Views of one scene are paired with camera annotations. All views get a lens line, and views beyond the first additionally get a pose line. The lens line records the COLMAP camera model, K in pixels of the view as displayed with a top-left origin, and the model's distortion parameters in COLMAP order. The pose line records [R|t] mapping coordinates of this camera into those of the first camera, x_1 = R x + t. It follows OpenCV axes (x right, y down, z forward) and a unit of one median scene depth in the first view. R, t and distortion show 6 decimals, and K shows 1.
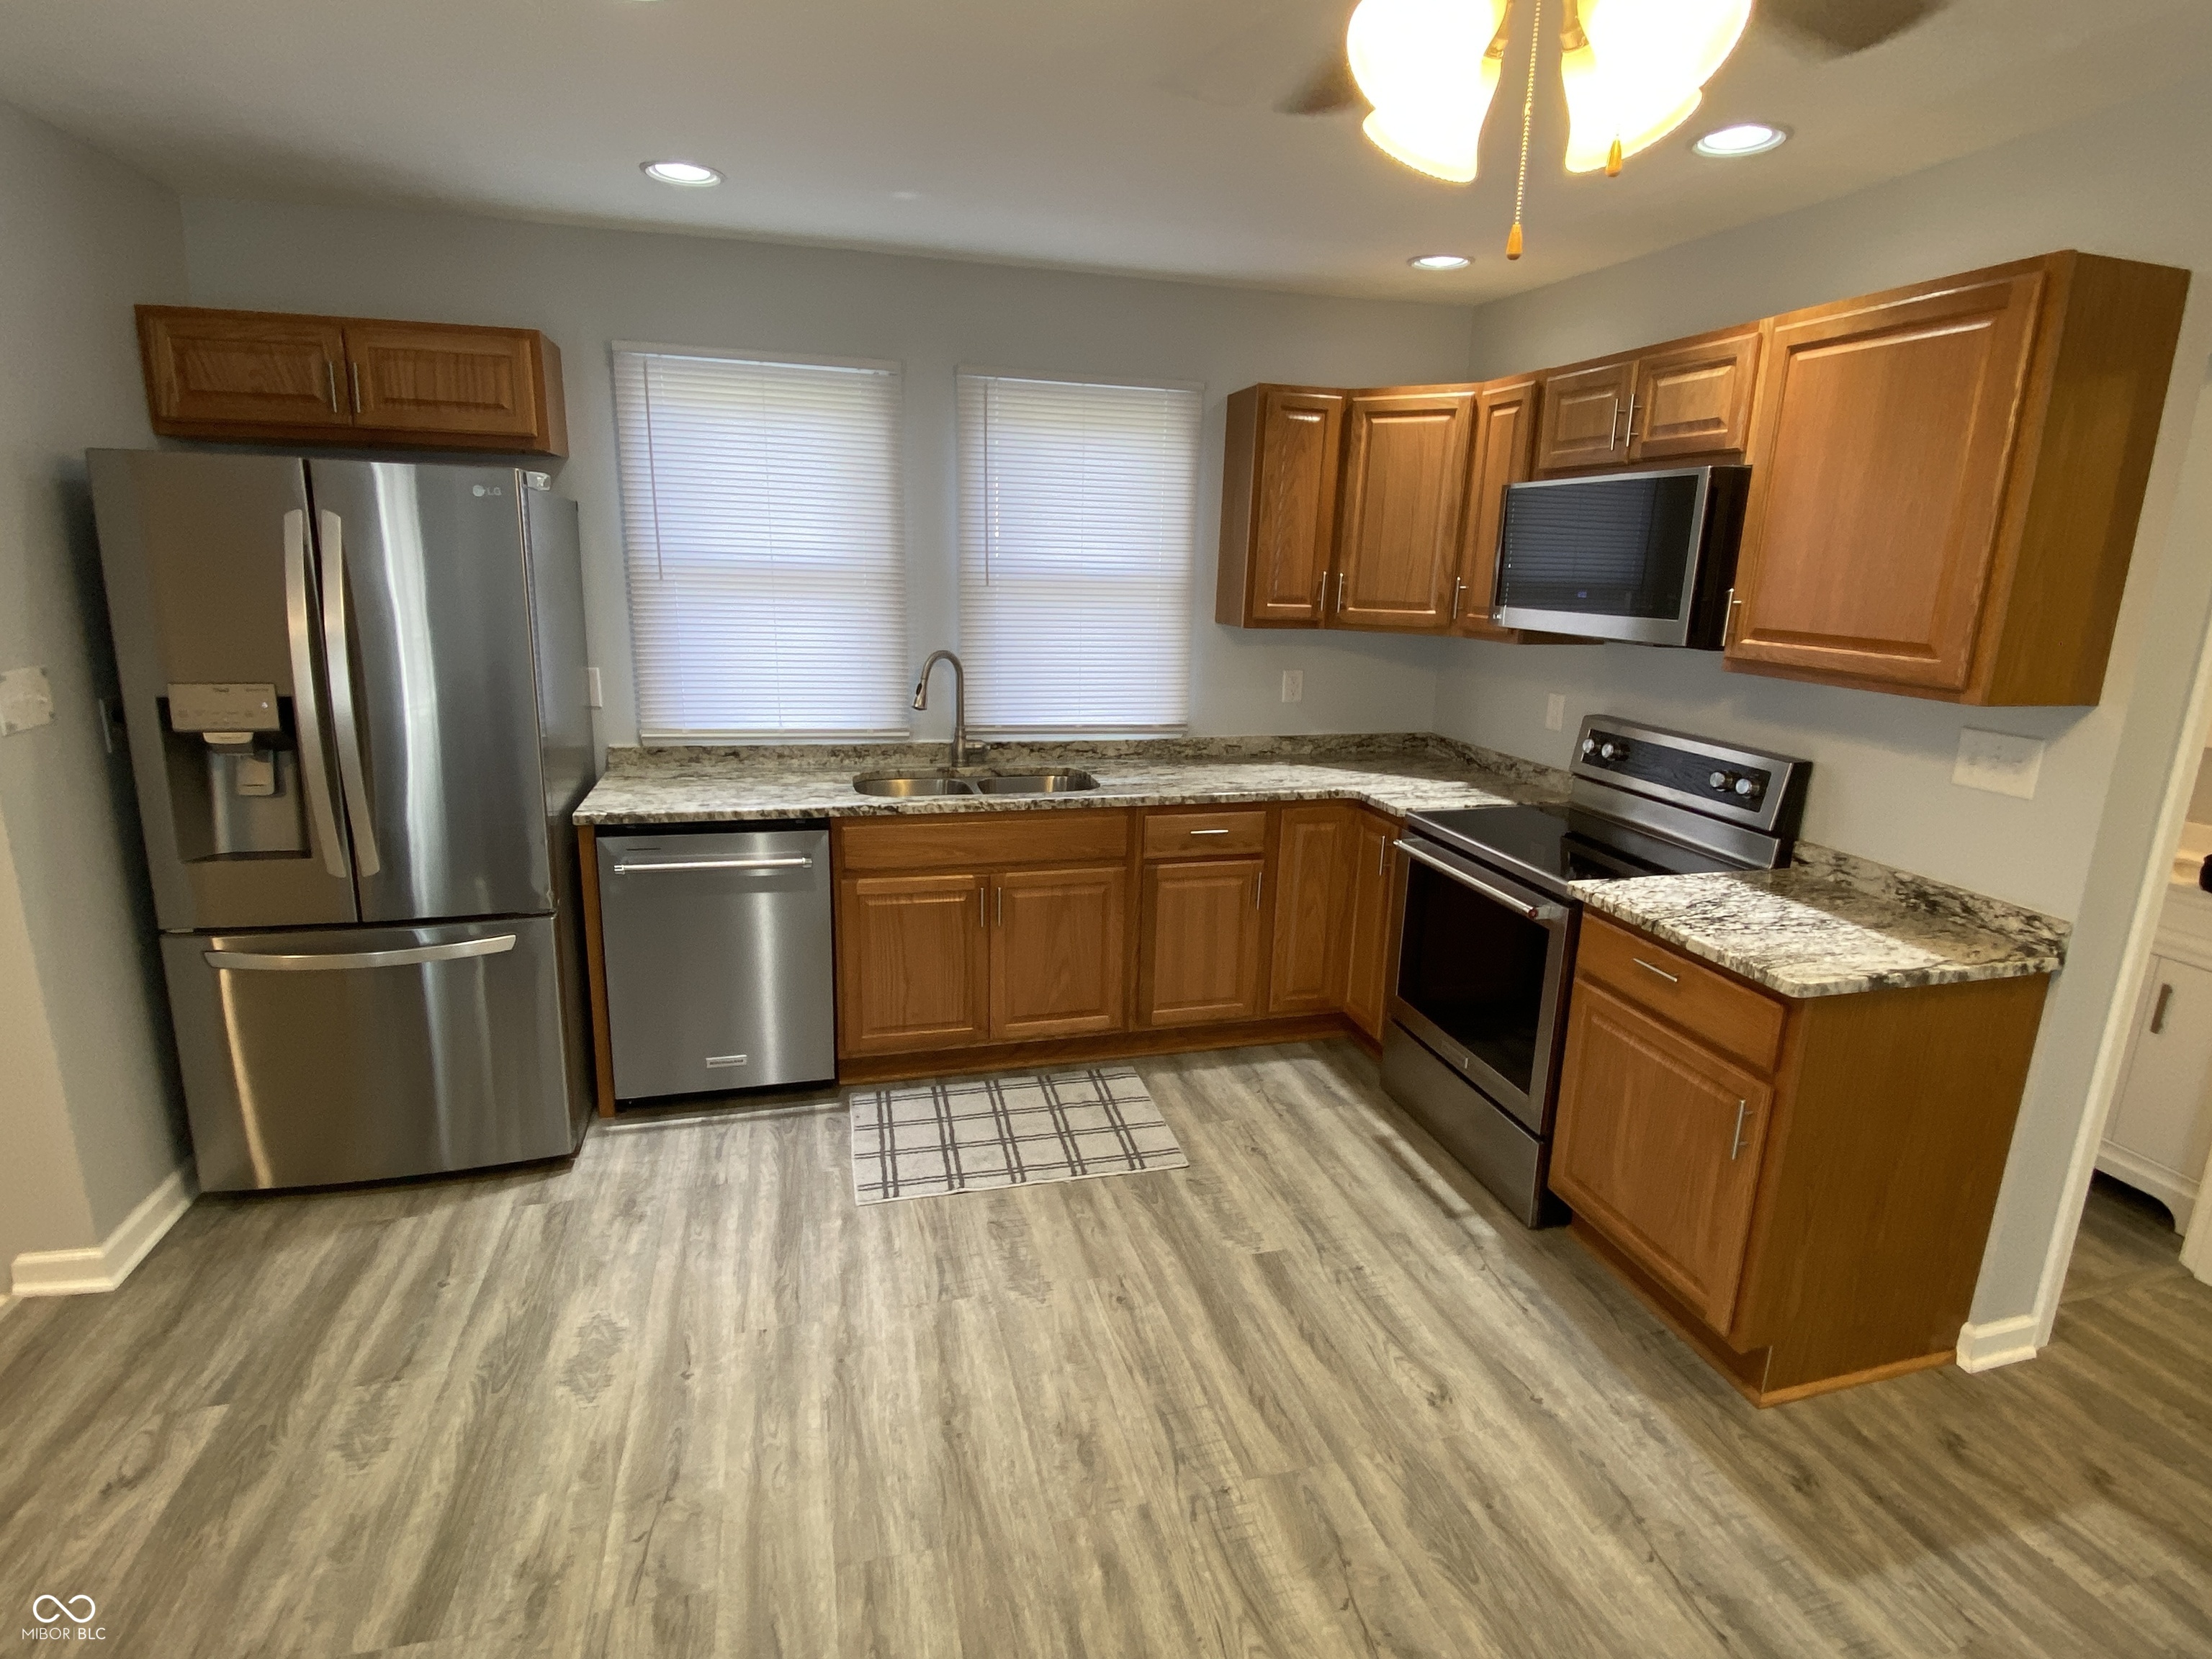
lens RADIAL K [[1119.9, 0, 1128.0], [0, 1119.9, 819.1], [0, 0, 1]] dist [0.090271, -0.078497]
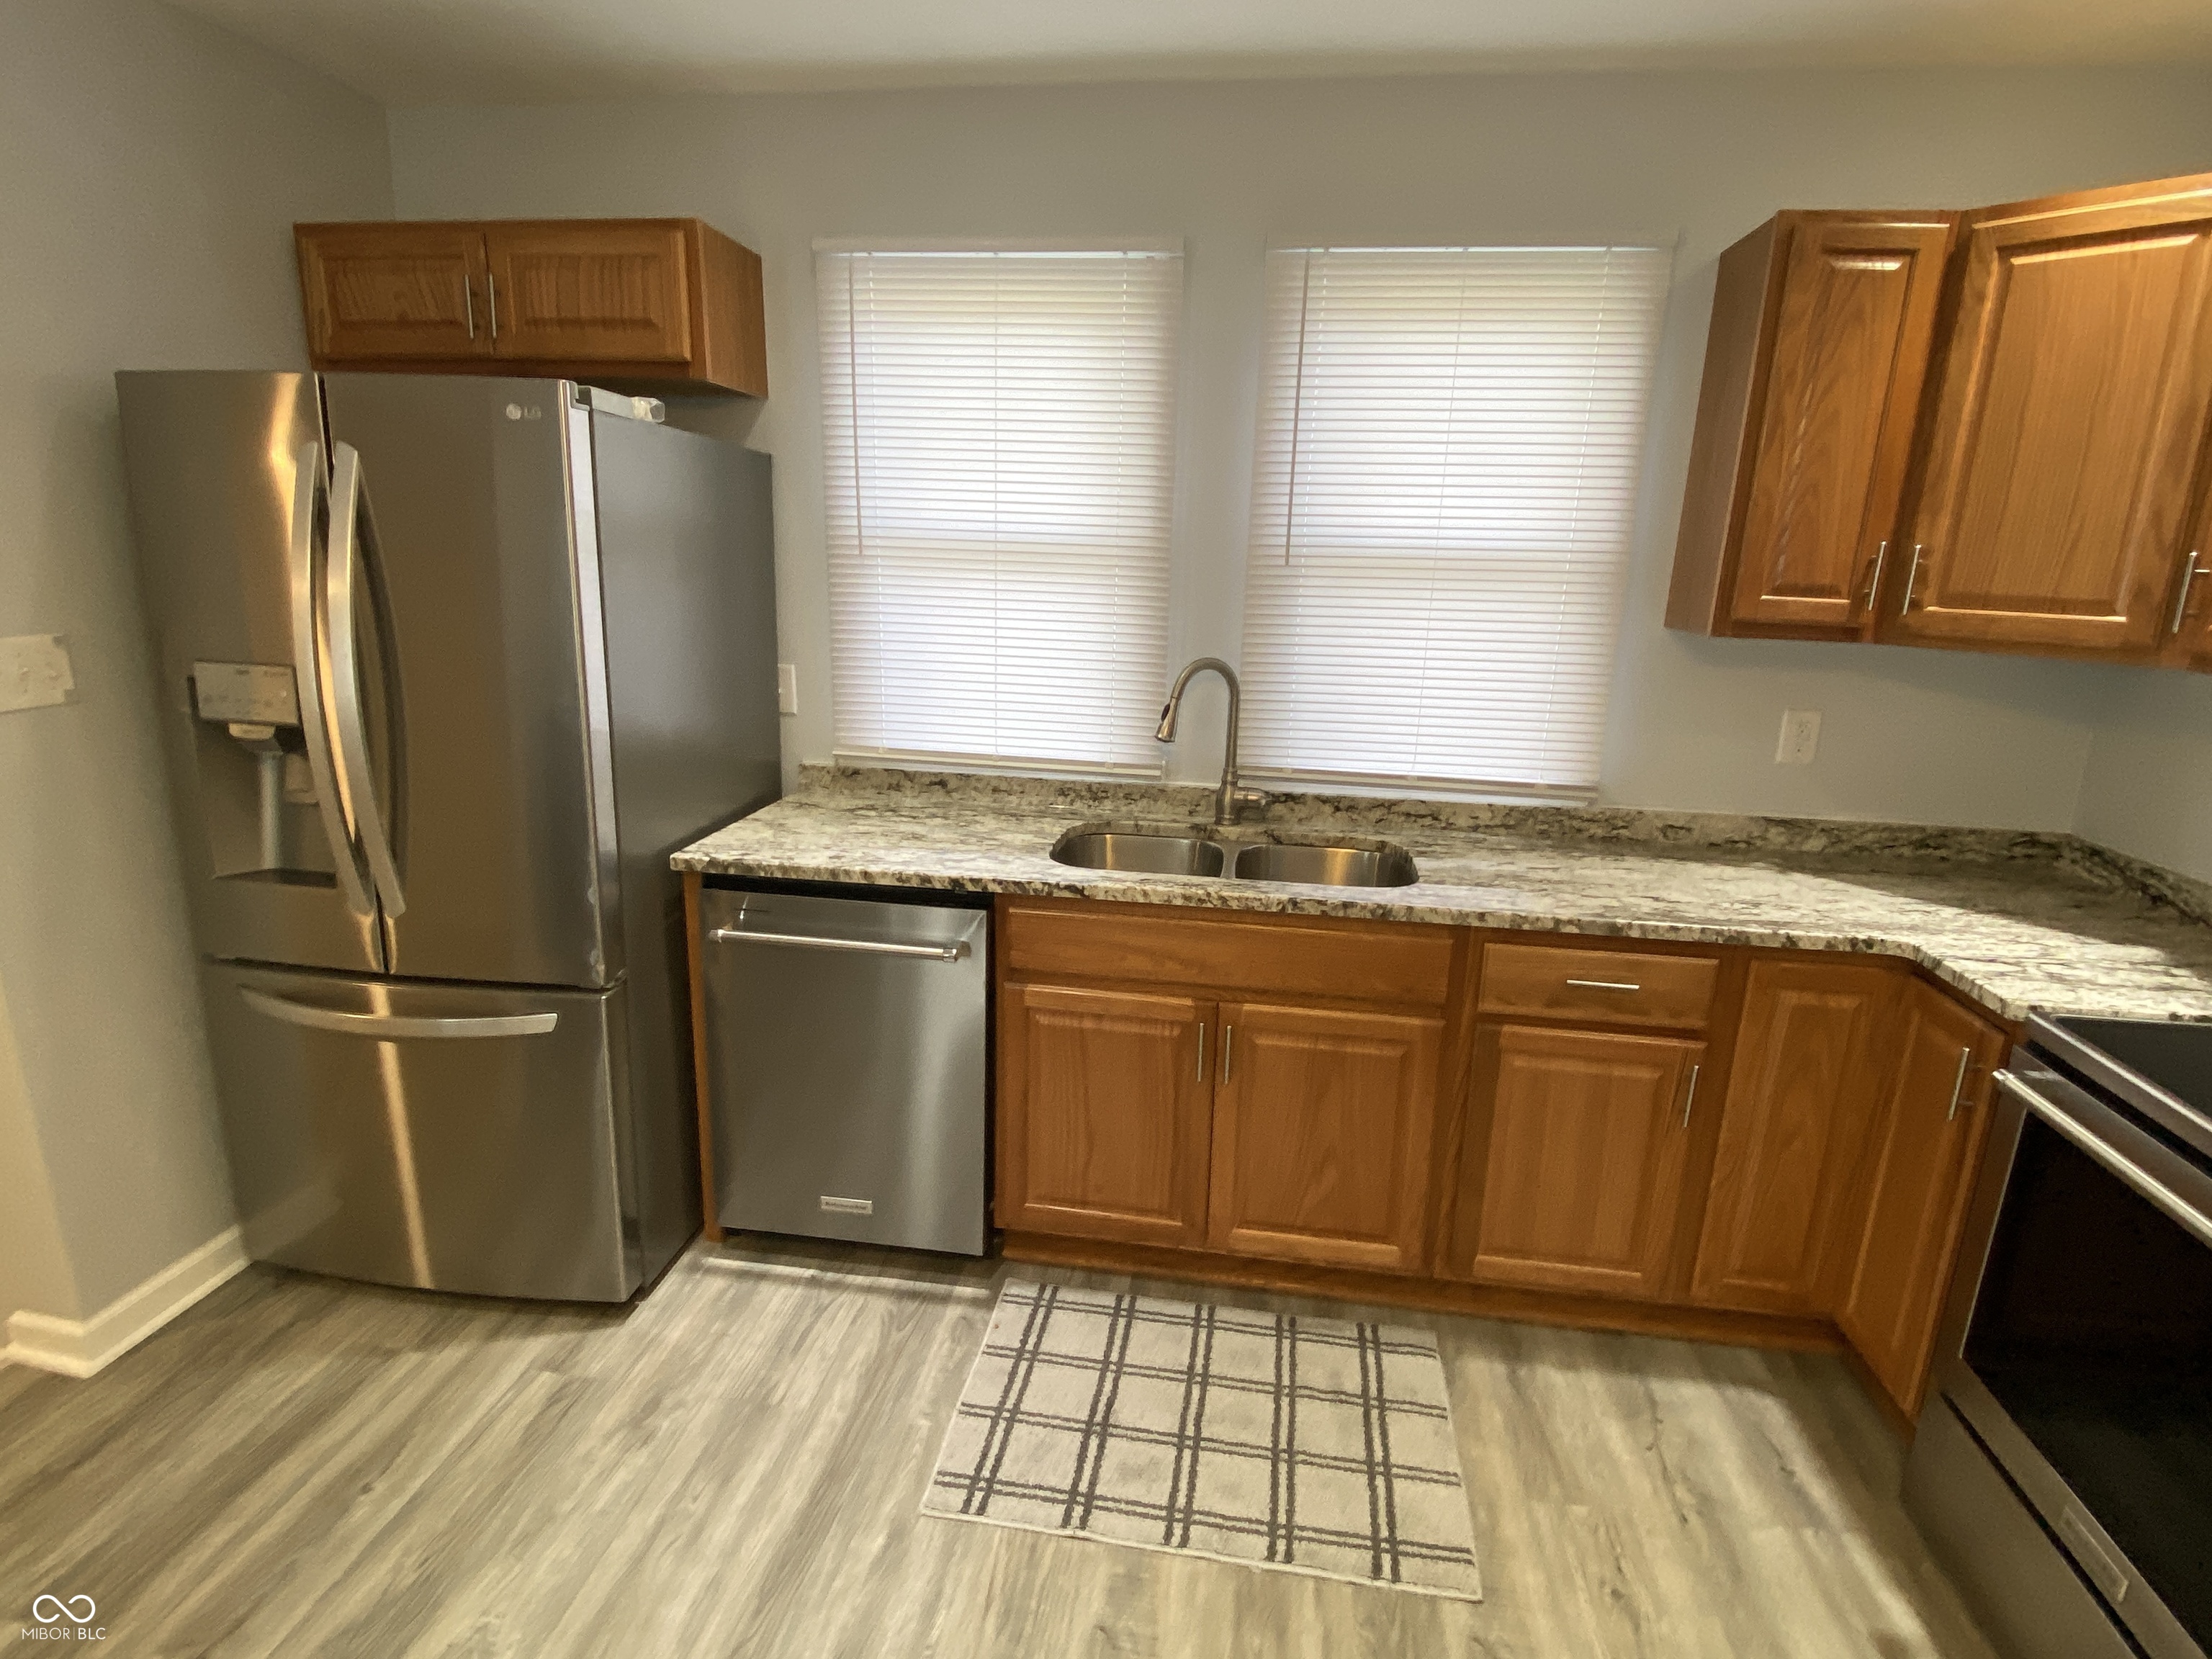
lens RADIAL K [[1106.0, 0, 1118.2], [0, 1106.0, 824.1], [0, 0, 1]] dist [0.044536, -0.043270]
pose [[0.916834, 0.095310, -0.387725, 0.062135], [-0.096894, 0.995174, 0.015510, -0.058364], [0.387332, 0.023348, 0.921645, 0.389935]]
